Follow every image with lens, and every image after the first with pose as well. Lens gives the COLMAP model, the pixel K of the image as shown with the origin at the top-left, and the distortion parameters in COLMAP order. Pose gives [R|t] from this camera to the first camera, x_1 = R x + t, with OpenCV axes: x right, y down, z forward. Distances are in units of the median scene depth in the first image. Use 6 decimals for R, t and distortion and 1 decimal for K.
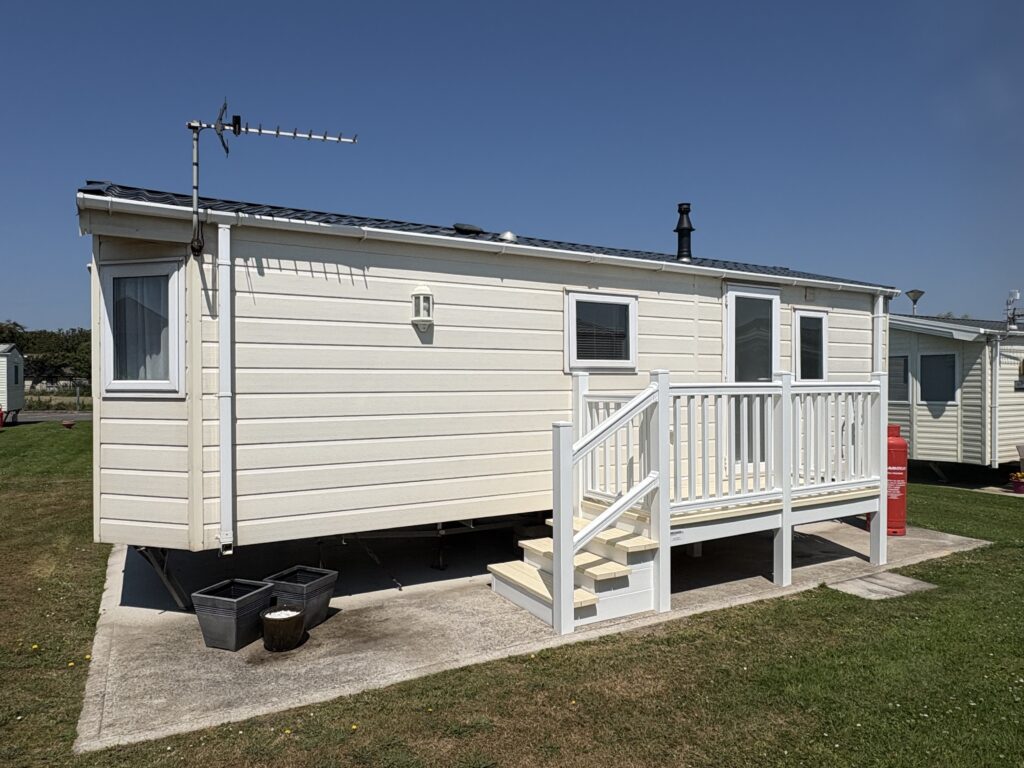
lens RADIAL K [[651.1, 0, 509.3], [0, 651.1, 381.3], [0, 0, 1]] dist [-0.001023, 0.005465]
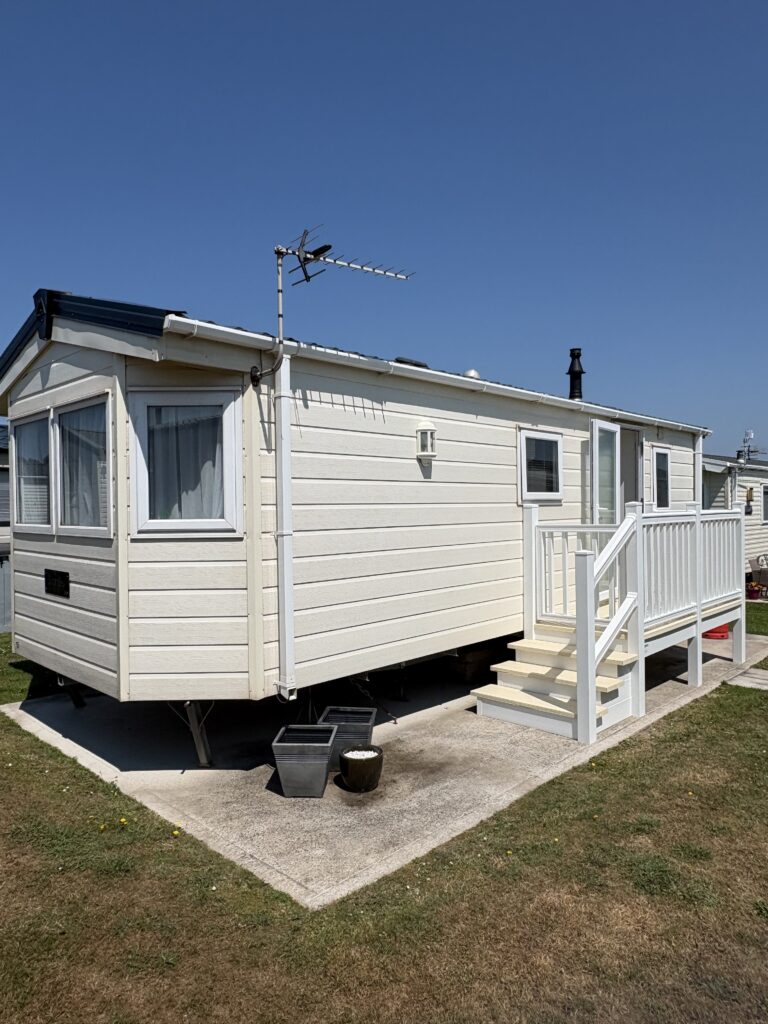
lens RADIAL K [[674.8, 0, 385.7], [0, 674.8, 510.2], [0, 0, 1]] dist [-0.000231, 0.002648]
pose [[0.956187, -0.012293, 0.292499, -0.557161], [0.011592, 0.999924, 0.004131, -0.014218], [-0.292528, -0.000559, 0.956257, 0.011413]]
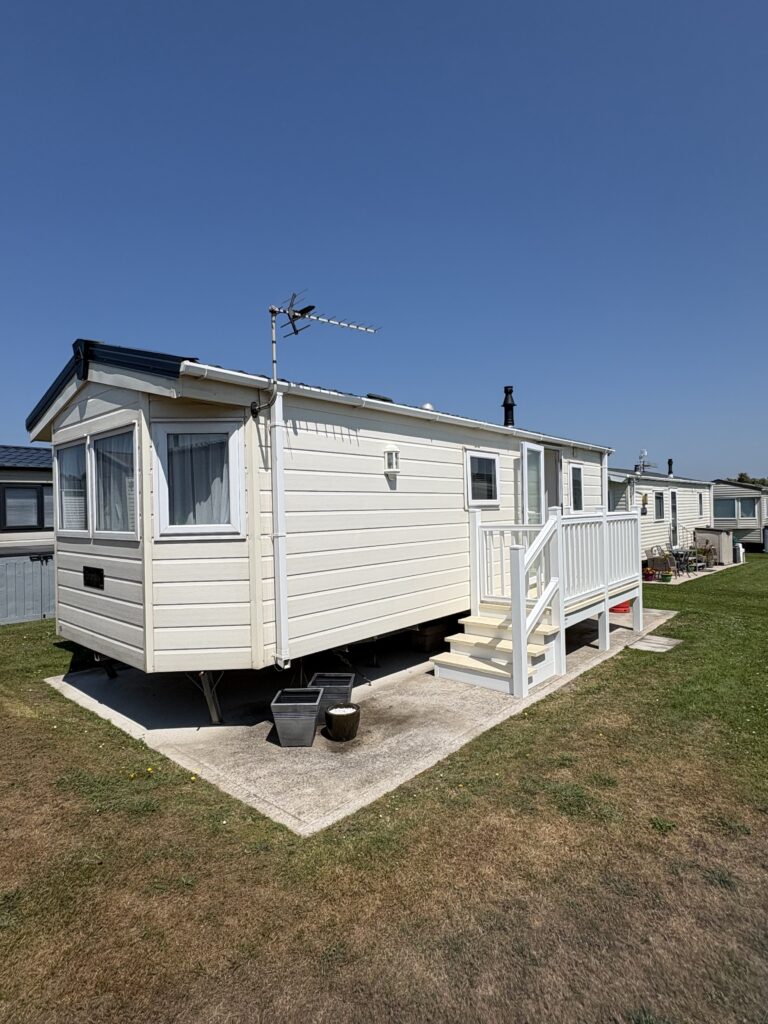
lens RADIAL K [[538.5, 0, 383.5], [0, 538.5, 508.9], [0, 0, 1]] dist [0.000481, 0.002010]
pose [[0.942925, -0.019539, 0.332432, -0.557284], [0.022456, 0.999736, -0.004936, -0.016417], [-0.332248, 0.012119, 0.943114, 0.006081]]
